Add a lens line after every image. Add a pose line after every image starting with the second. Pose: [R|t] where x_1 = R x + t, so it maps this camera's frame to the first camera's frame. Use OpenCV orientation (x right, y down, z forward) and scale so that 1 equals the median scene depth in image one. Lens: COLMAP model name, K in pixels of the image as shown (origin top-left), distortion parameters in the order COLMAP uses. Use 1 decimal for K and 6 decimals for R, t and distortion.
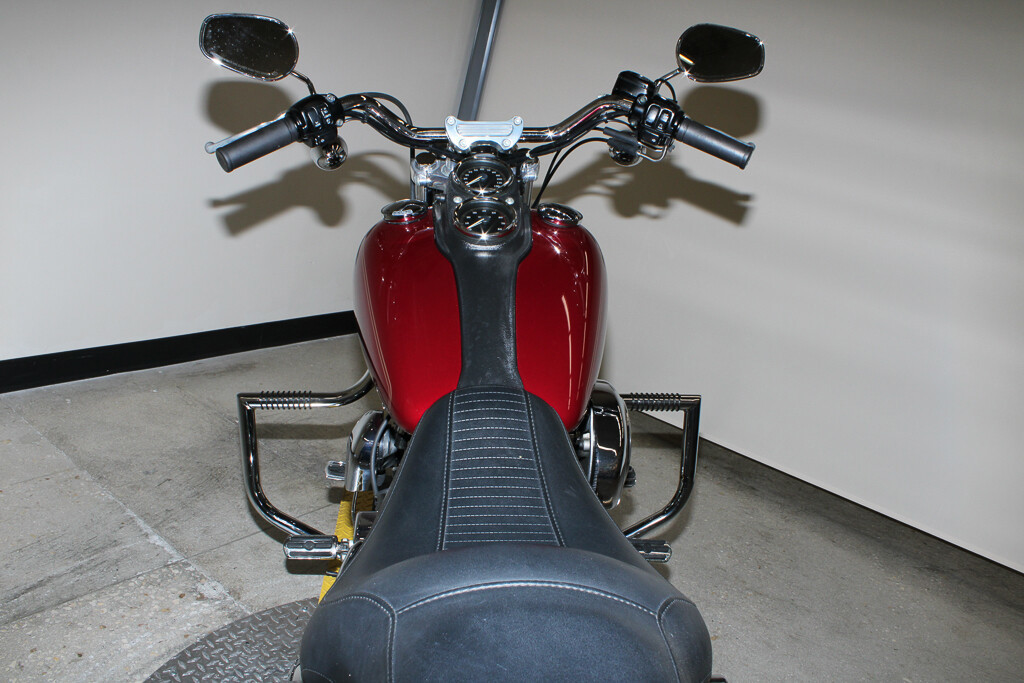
lens RADIAL K [[842.6, 0, 512.0], [0, 842.6, 341.5], [0, 0, 1]] dist [-0.177939, 0.147461]
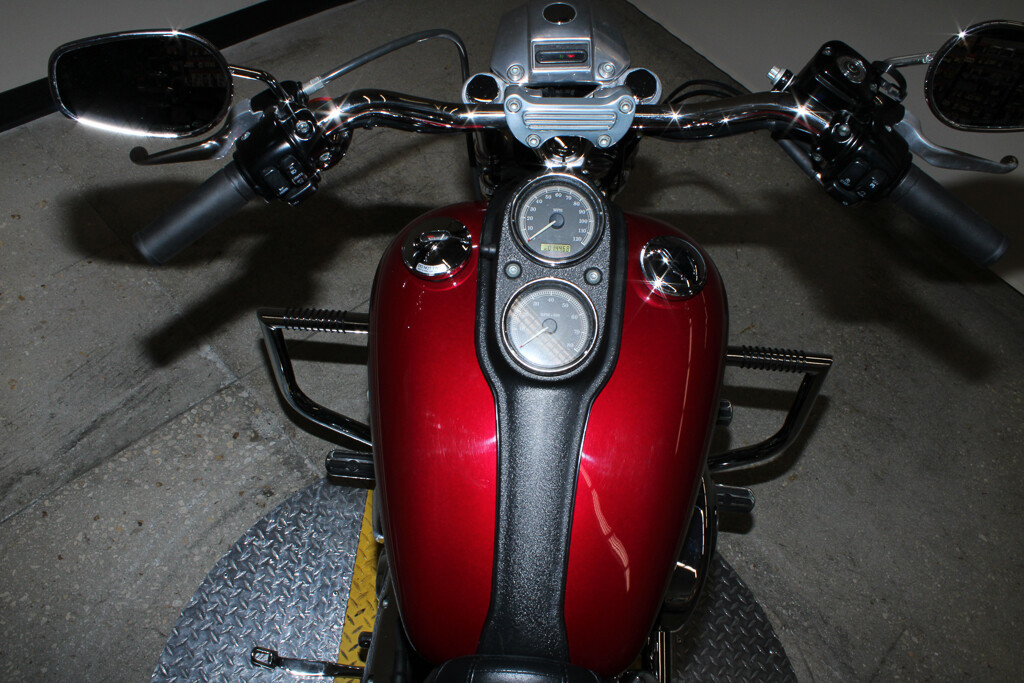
lens RADIAL K [[842.6, 0, 512.0], [0, 842.6, 341.5], [0, 0, 1]] dist [-0.177939, 0.147461]
pose [[0.987851, 0.117685, -0.101495, 0.004922], [-0.039397, 0.821406, 0.568981, -0.349255], [0.150329, -0.558070, 0.816063, 0.307651]]
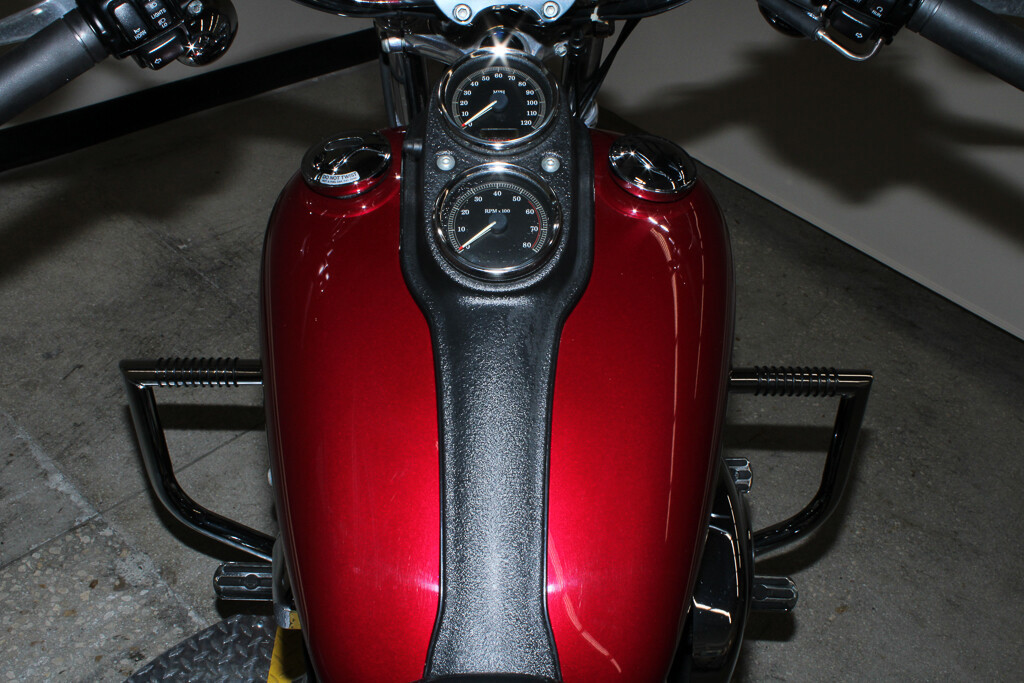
lens RADIAL K [[1027.1, 0, 512.0], [0, 1027.1, 341.5], [0, 0, 1]] dist [-0.134169, 0.139483]
pose [[0.997146, 0.032216, -0.068272, 0.013733], [-0.005611, 0.933493, 0.358552, -0.203216], [0.075283, -0.357146, 0.931010, 0.280795]]
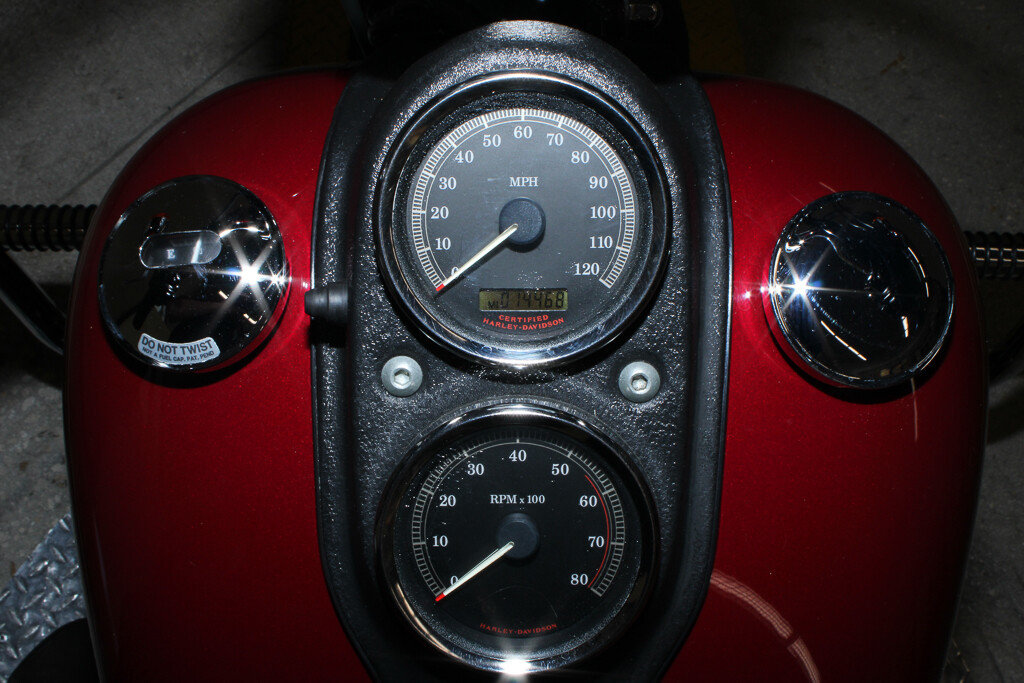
lens RADIAL K [[1141.1, 0, 512.0], [0, 1141.1, 341.5], [0, 0, 1]] dist [-0.084366, 0.028885]
pose [[0.994042, 0.081718, -0.072124, -0.010658], [0.007390, 0.609672, 0.792619, -0.290650], [0.108743, -0.788430, 0.605436, 0.584274]]
